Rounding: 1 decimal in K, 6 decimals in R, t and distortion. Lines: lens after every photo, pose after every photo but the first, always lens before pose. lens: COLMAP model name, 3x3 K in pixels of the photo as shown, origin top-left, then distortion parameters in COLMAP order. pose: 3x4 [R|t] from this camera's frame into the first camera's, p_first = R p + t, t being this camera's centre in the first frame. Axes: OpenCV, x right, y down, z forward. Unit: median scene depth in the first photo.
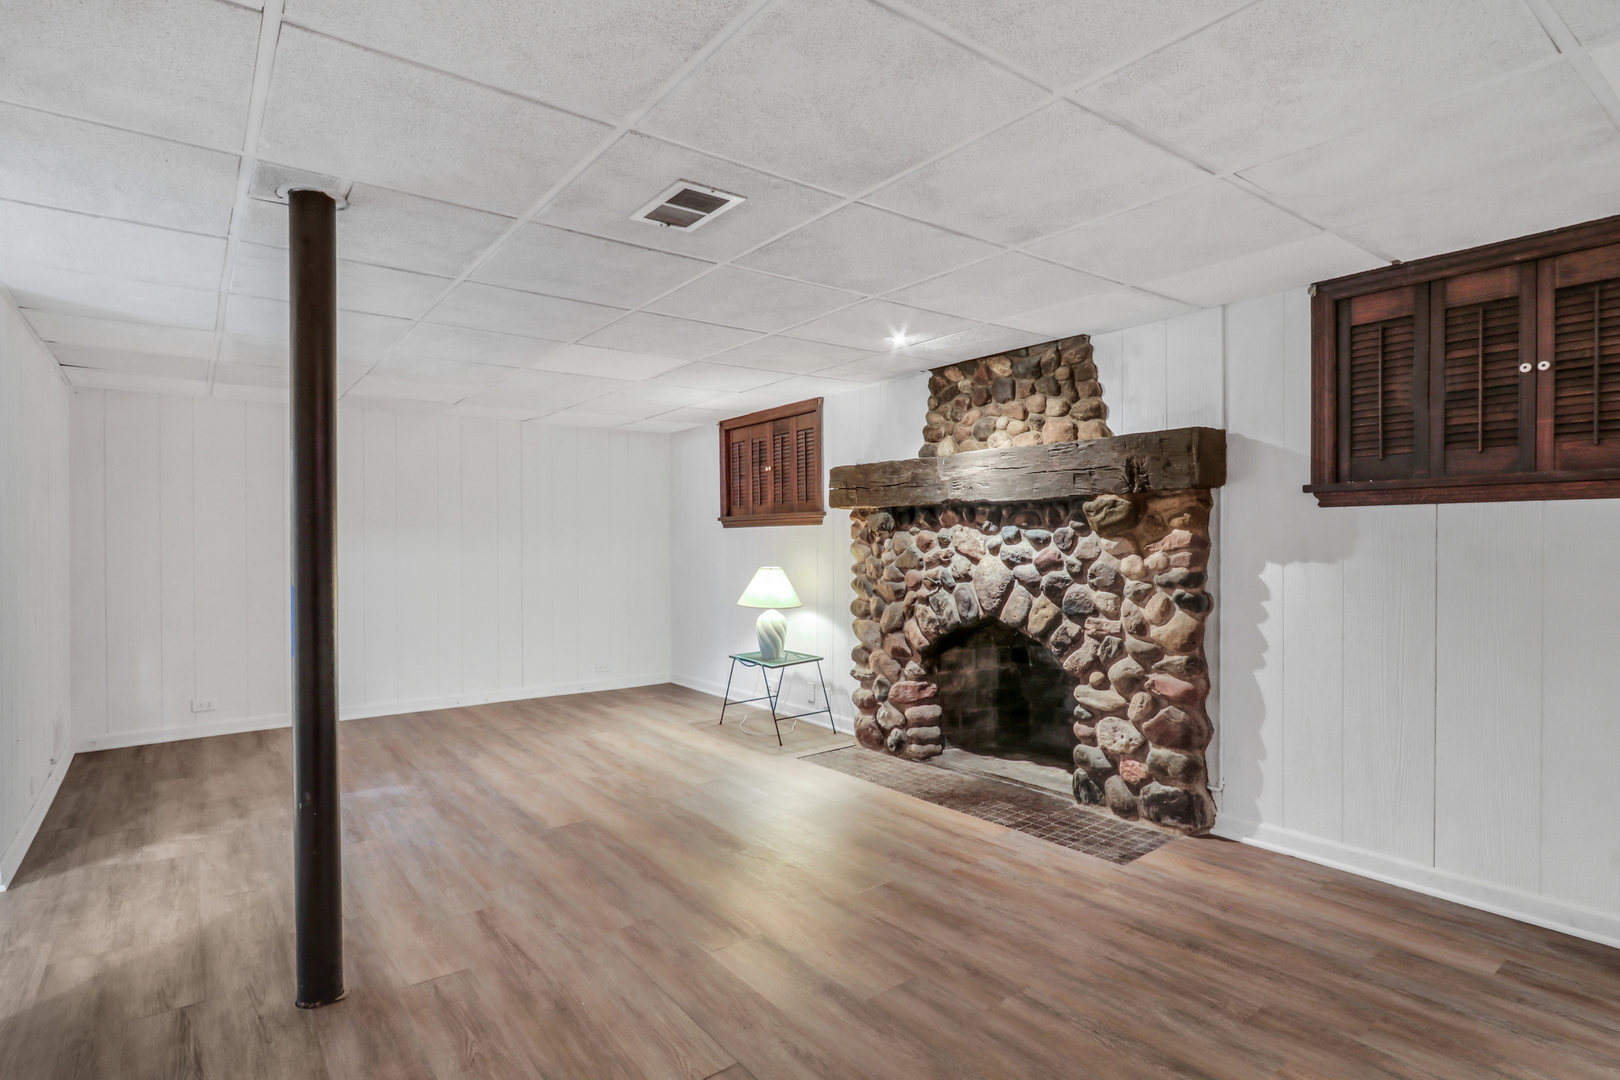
lens RADIAL K [[837.2, 0, 802.4], [0, 837.2, 551.0], [0, 0, 1]] dist [-0.022478, 0.007769]
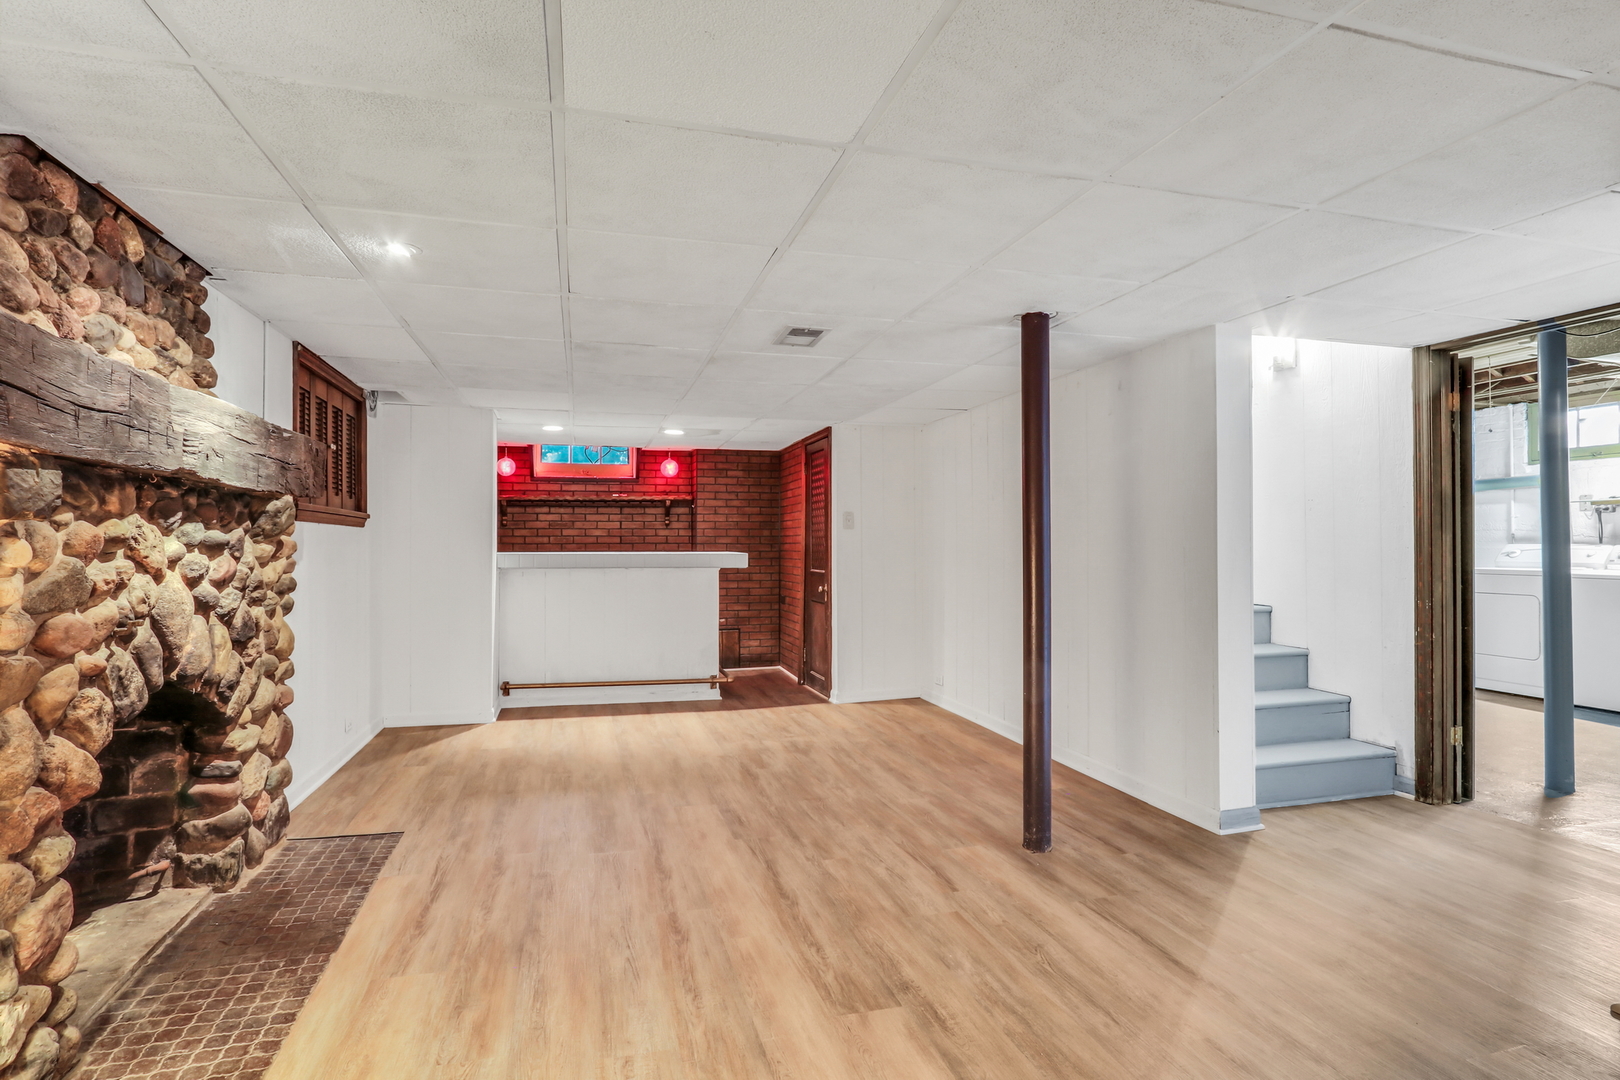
lens RADIAL K [[811.8, 0, 804.6], [0, 811.8, 540.3], [0, 0, 1]] dist [-0.022092, 0.006094]
pose [[-0.931889, 0.009433, 0.362620, -0.419448], [0.010763, 0.999941, 0.001647, -0.012998], [-0.362583, 0.005438, -0.931935, 1.449985]]
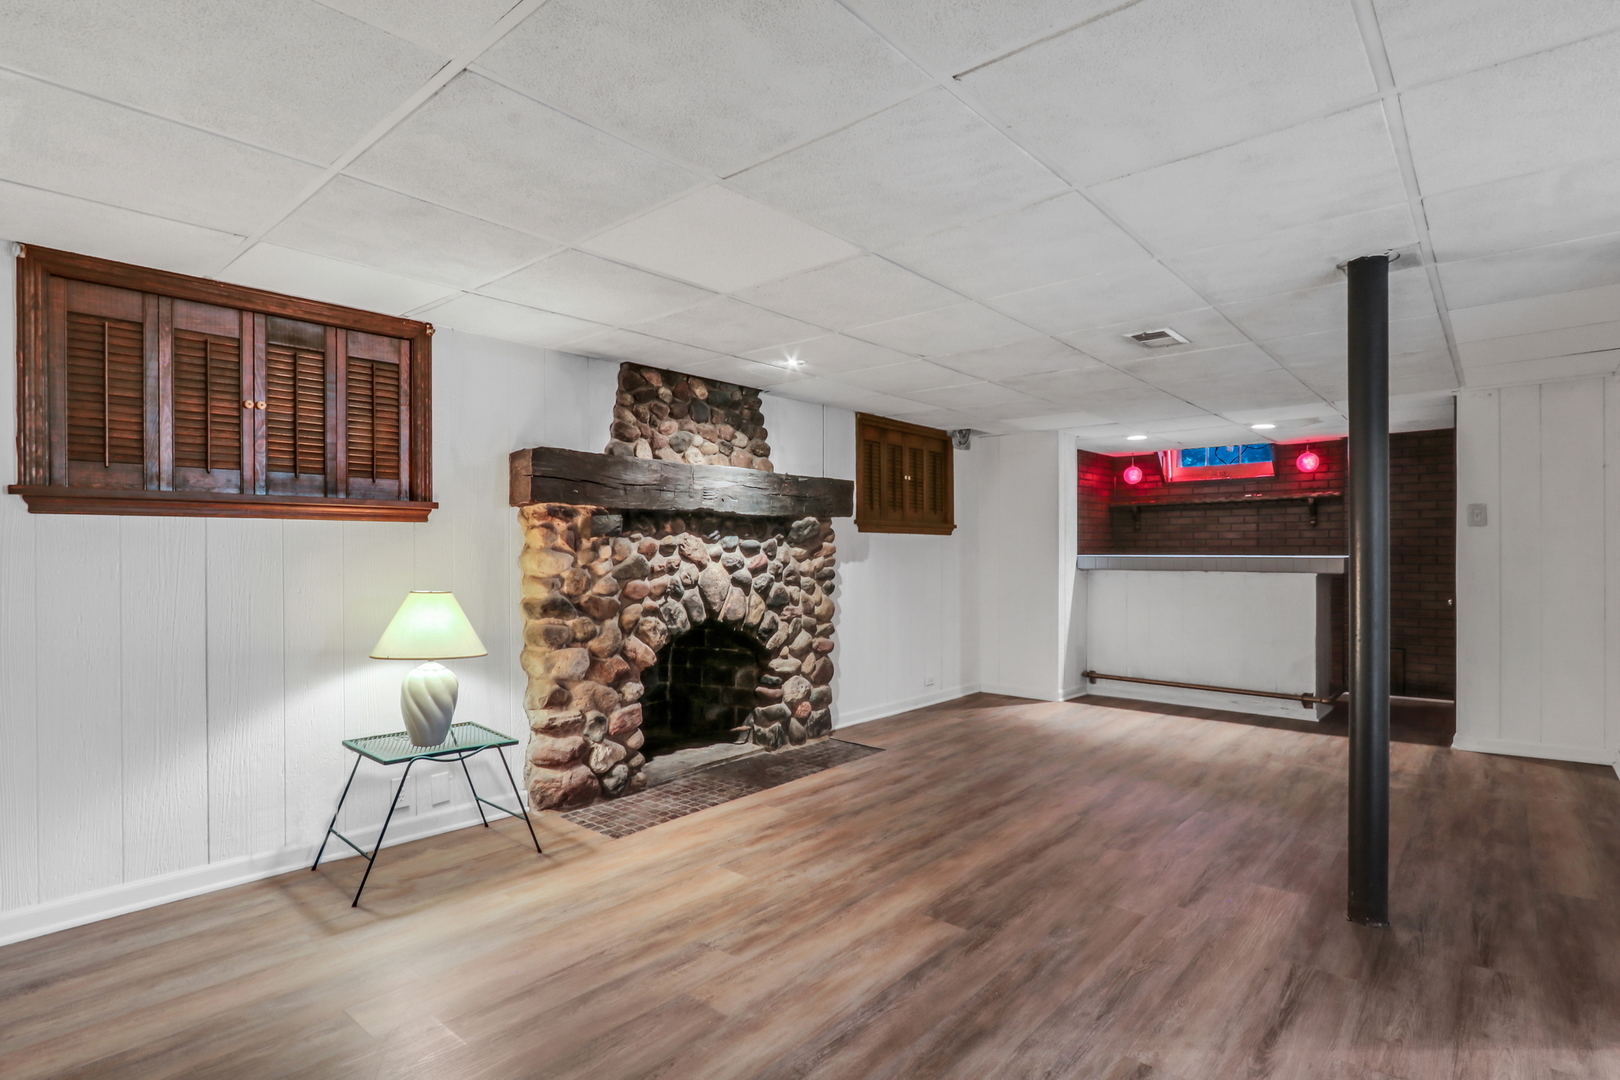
lens RADIAL K [[821.0, 0, 803.2], [0, 821.0, 556.7], [0, 0, 1]] dist [-0.024957, 0.008601]
pose [[-0.213978, -0.000131, 0.976838, -0.903290], [0.014360, 0.999892, 0.003280, -0.004120], [-0.976733, 0.014730, -0.213953, 1.186342]]
